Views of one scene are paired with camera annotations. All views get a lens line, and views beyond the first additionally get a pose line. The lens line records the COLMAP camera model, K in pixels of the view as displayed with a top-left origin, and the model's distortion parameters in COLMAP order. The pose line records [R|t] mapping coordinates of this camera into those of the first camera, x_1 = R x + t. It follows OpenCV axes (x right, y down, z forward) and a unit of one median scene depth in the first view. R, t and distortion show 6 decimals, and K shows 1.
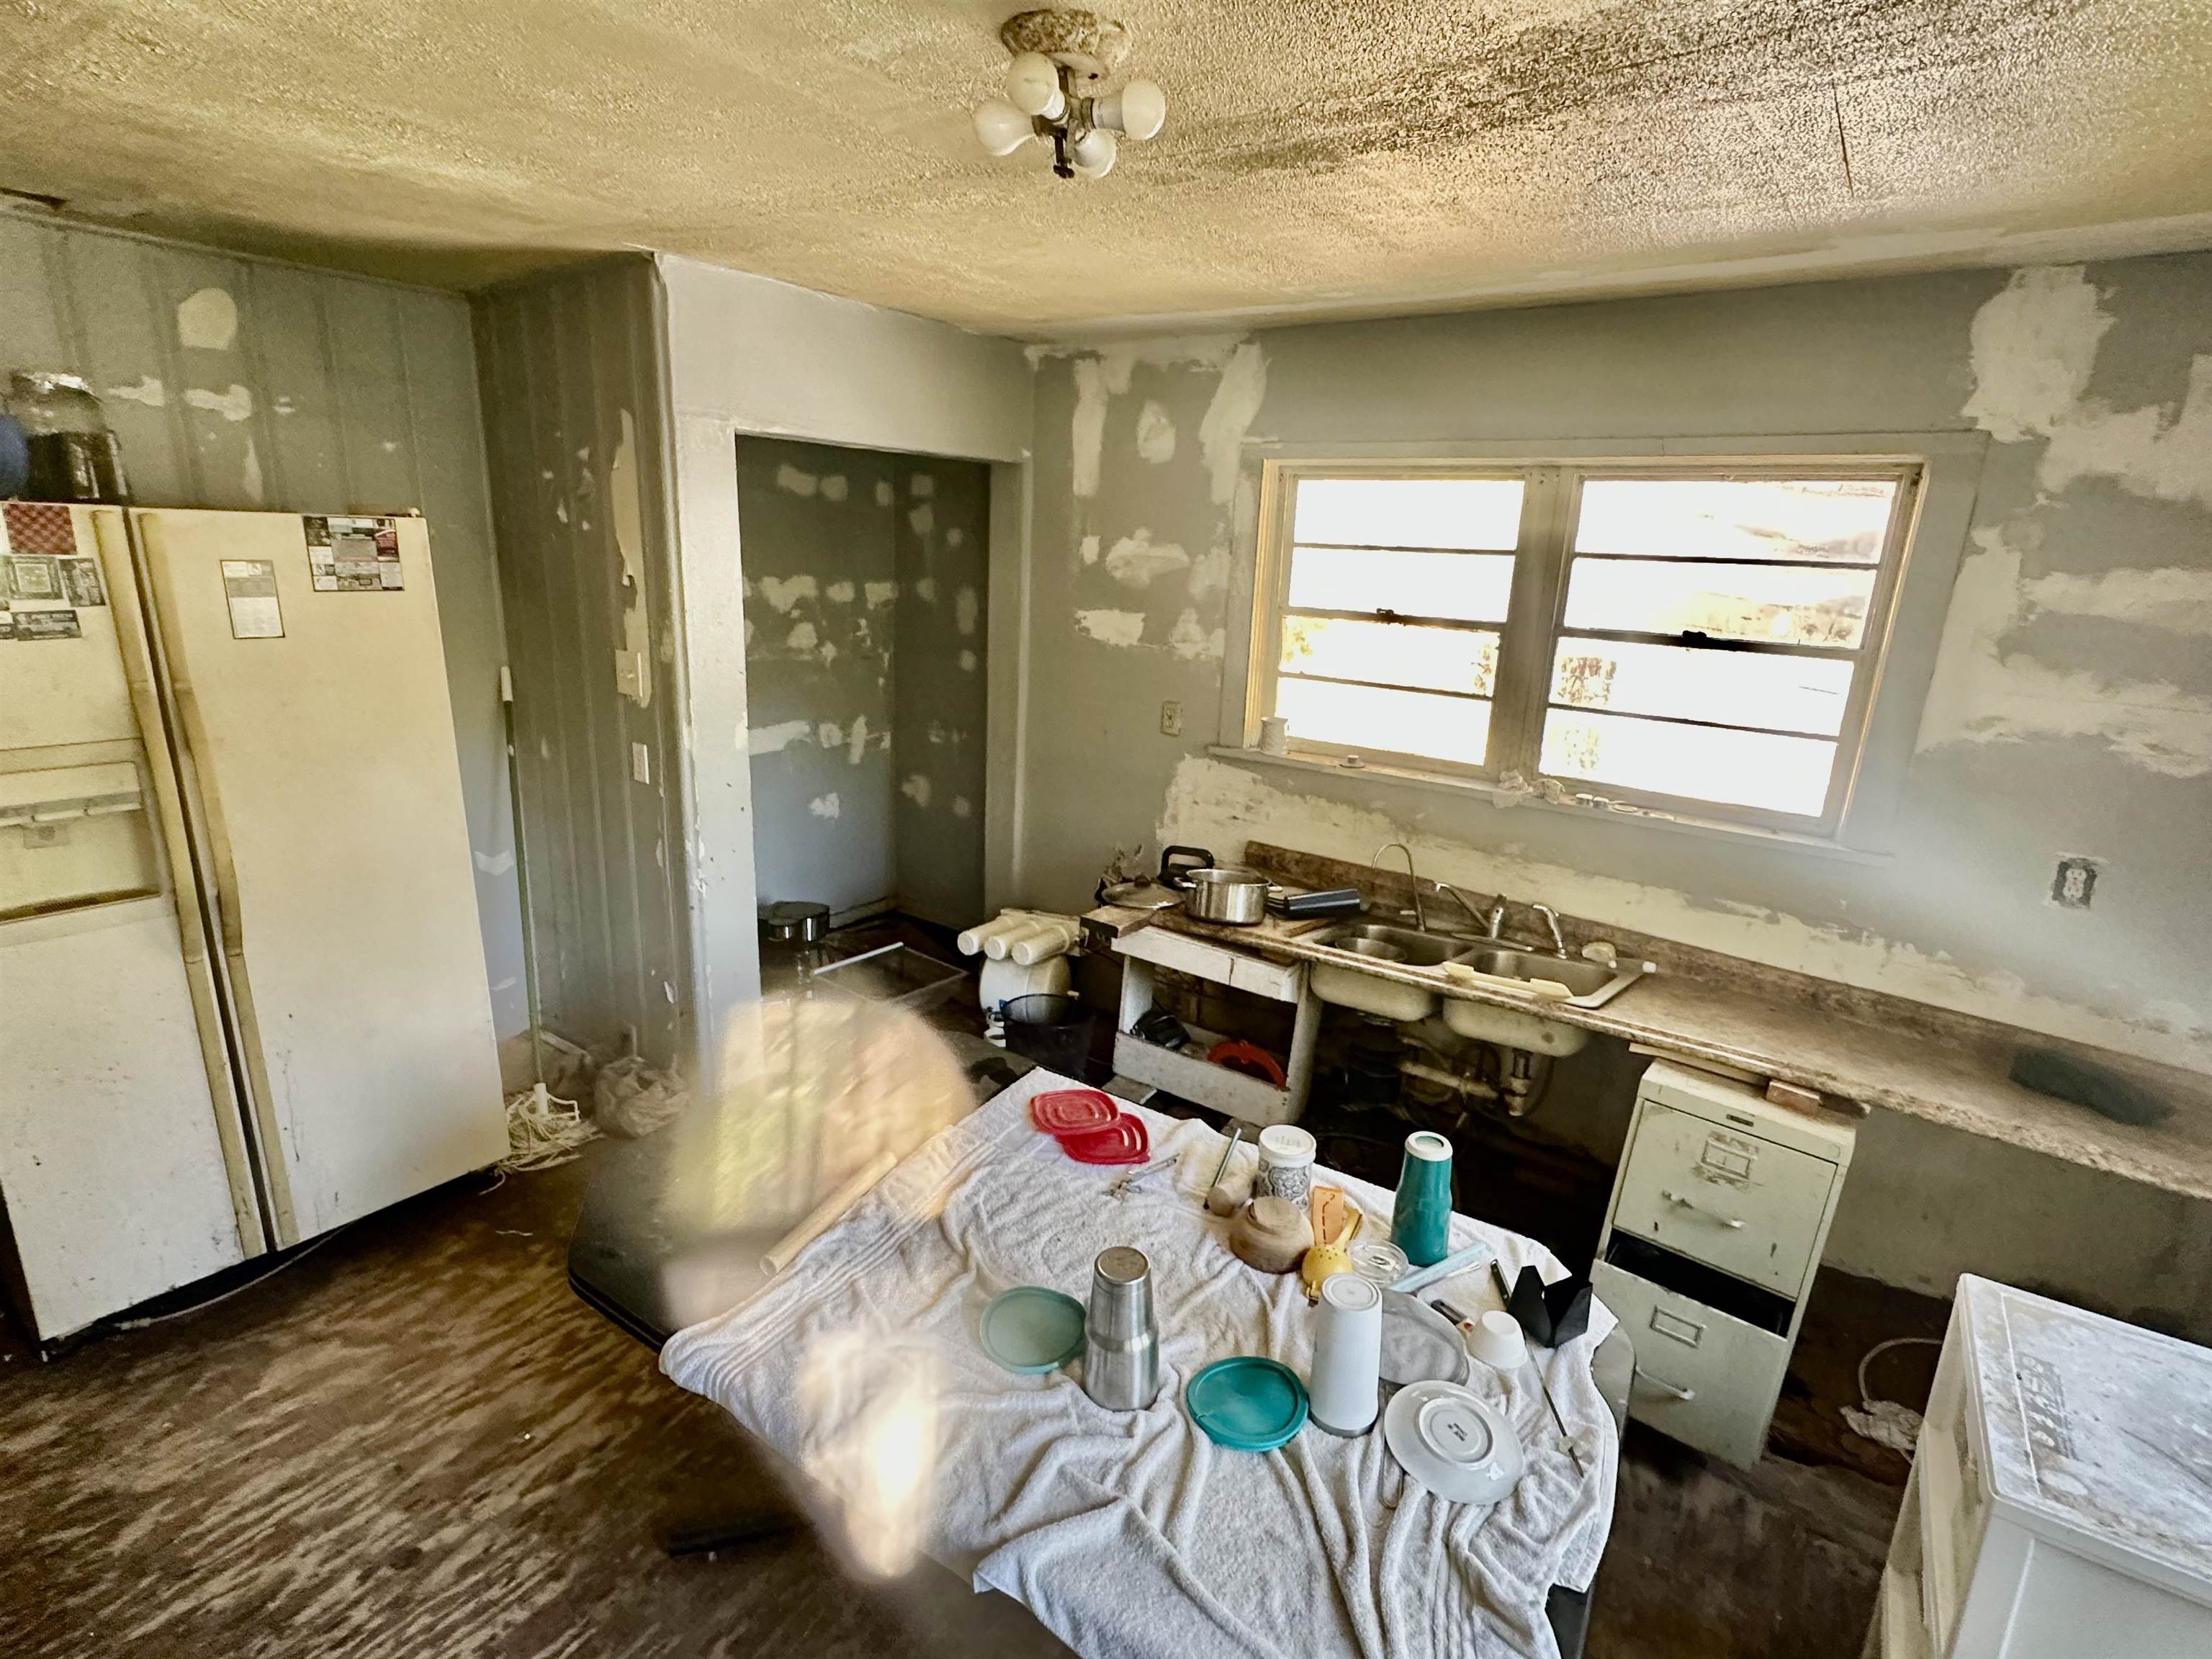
lens RADIAL K [[1094.9, 0, 1105.4], [0, 1094.9, 825.1], [0, 0, 1]] dist [-0.003431, -0.000543]
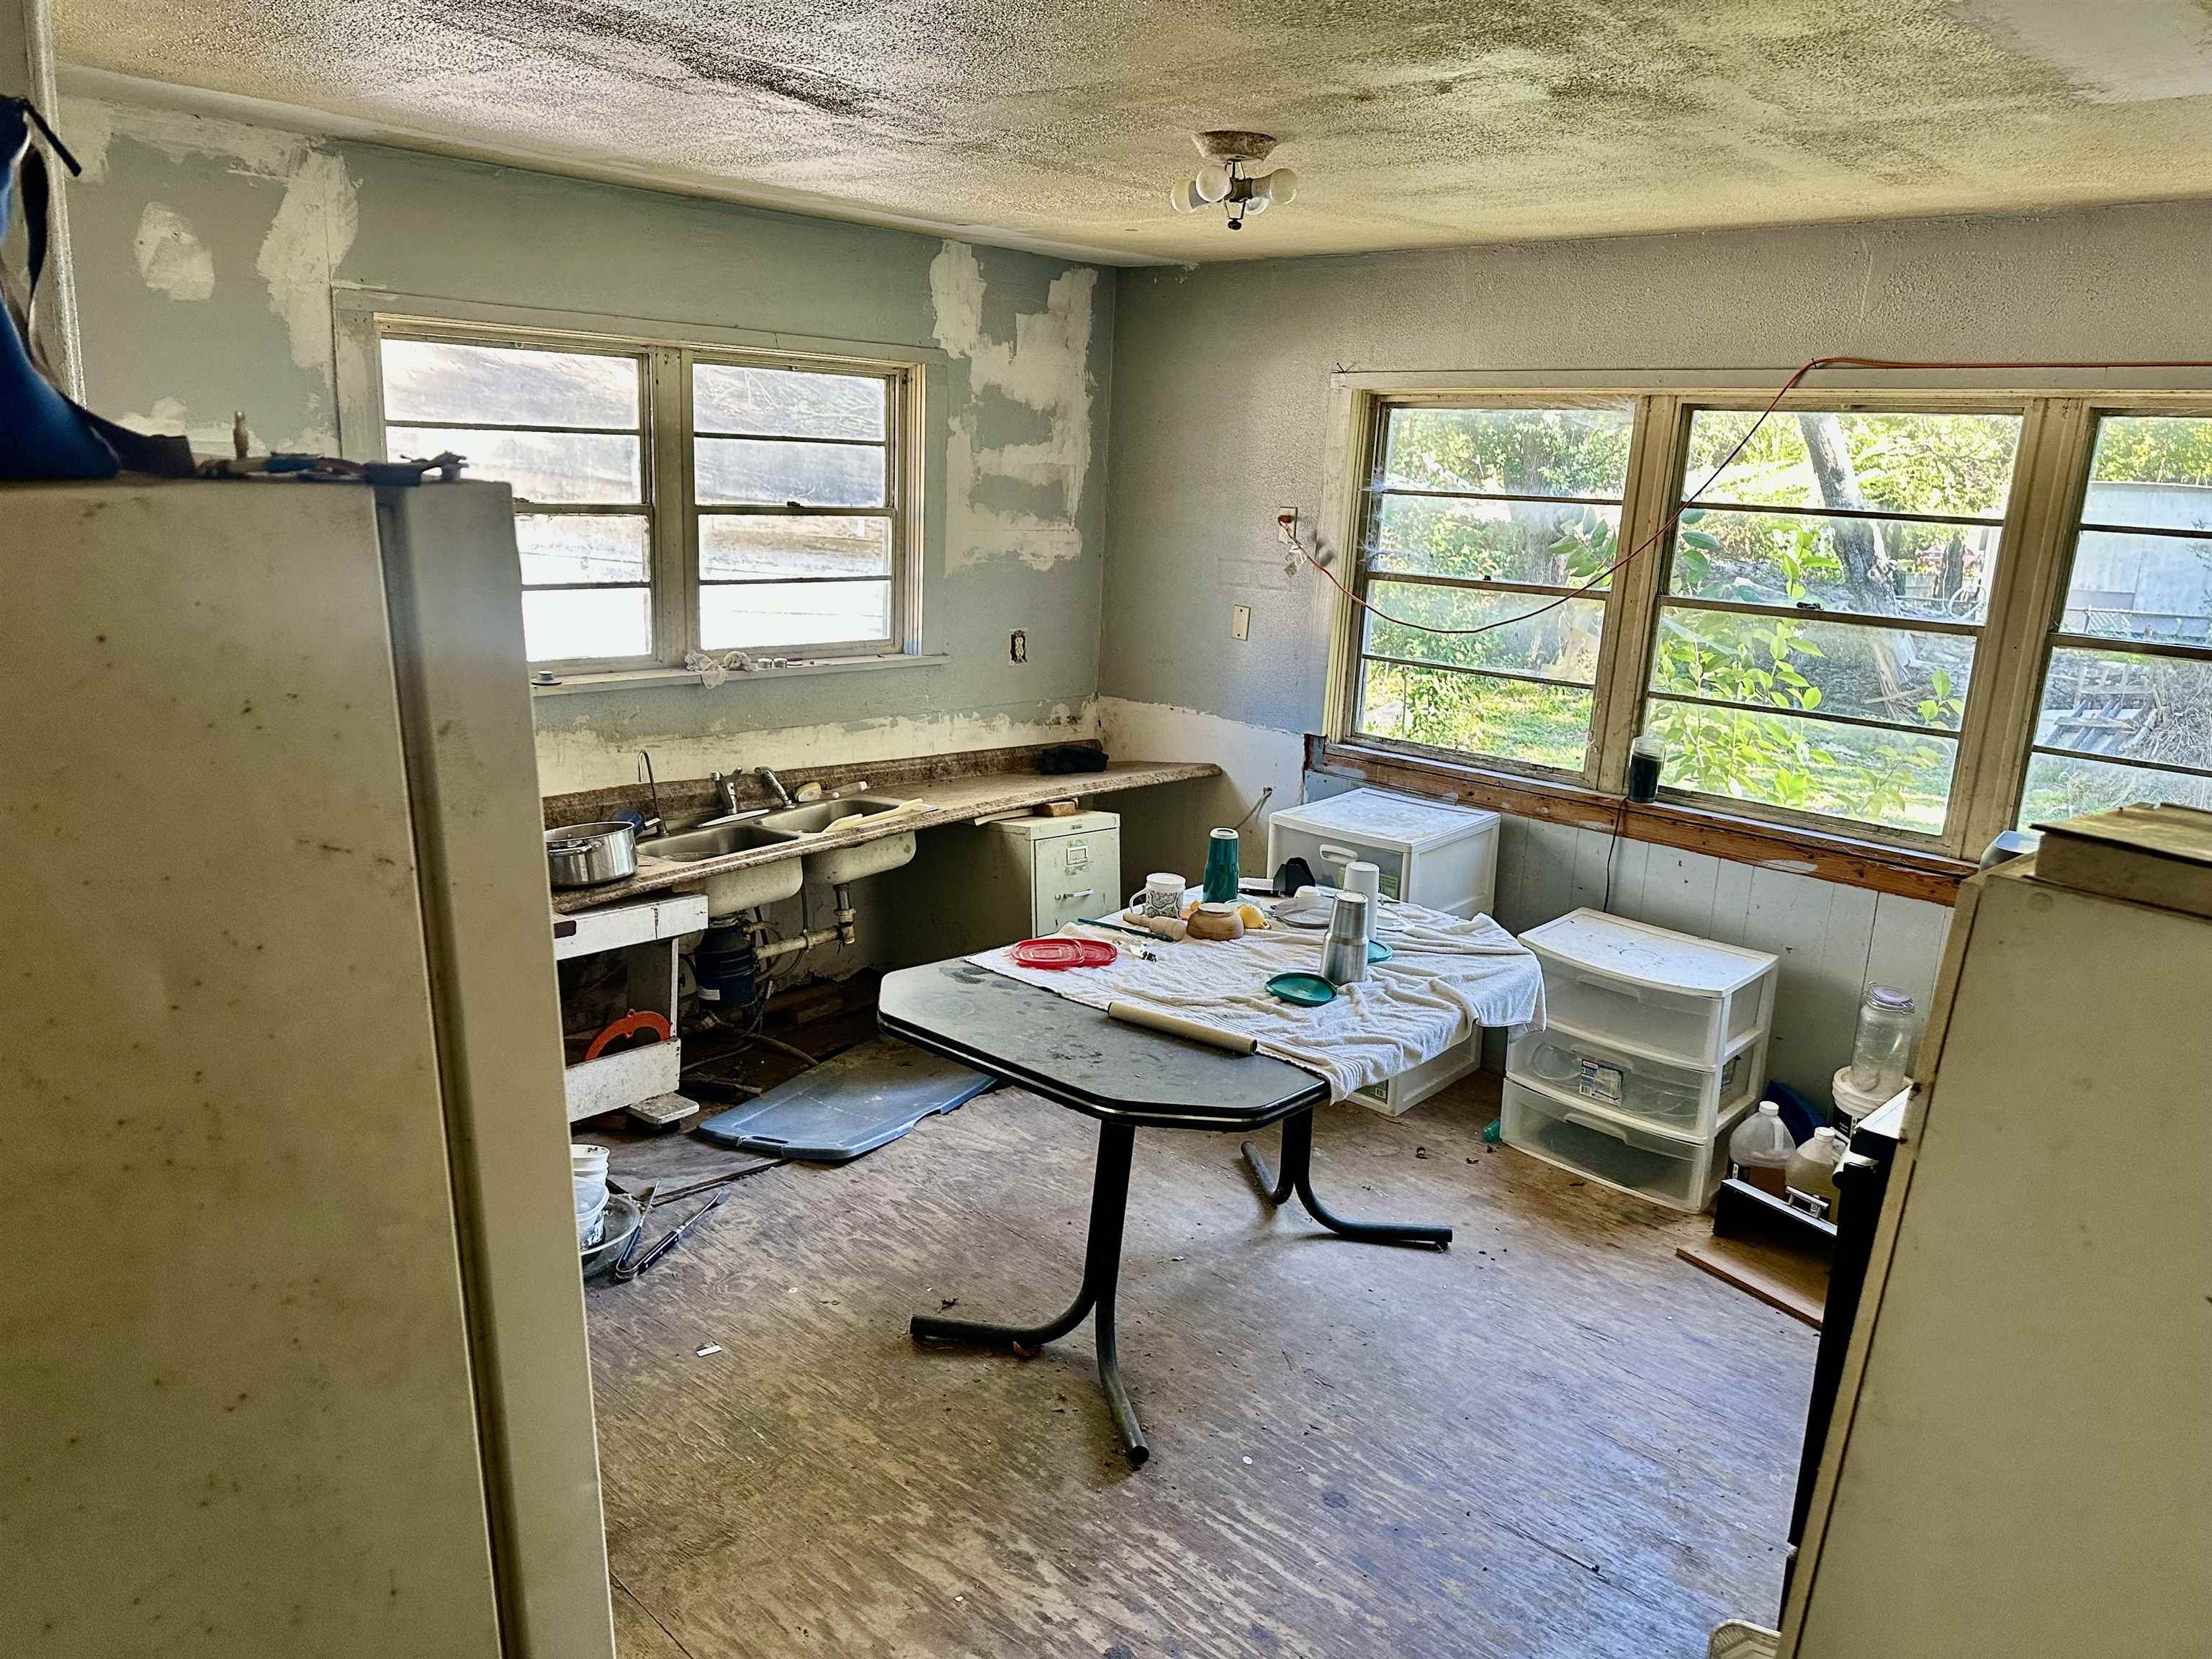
lens RADIAL K [[1569.6, 0, 1105.8], [0, 1569.6, 841.7], [0, 0, 1]] dist [-0.001798, -0.019725]
pose [[0.124285, -0.275799, 0.953146, -1.121567], [0.207187, 0.946633, 0.246899, -0.180752], [-0.970375, 0.166794, 0.174794, 0.455359]]
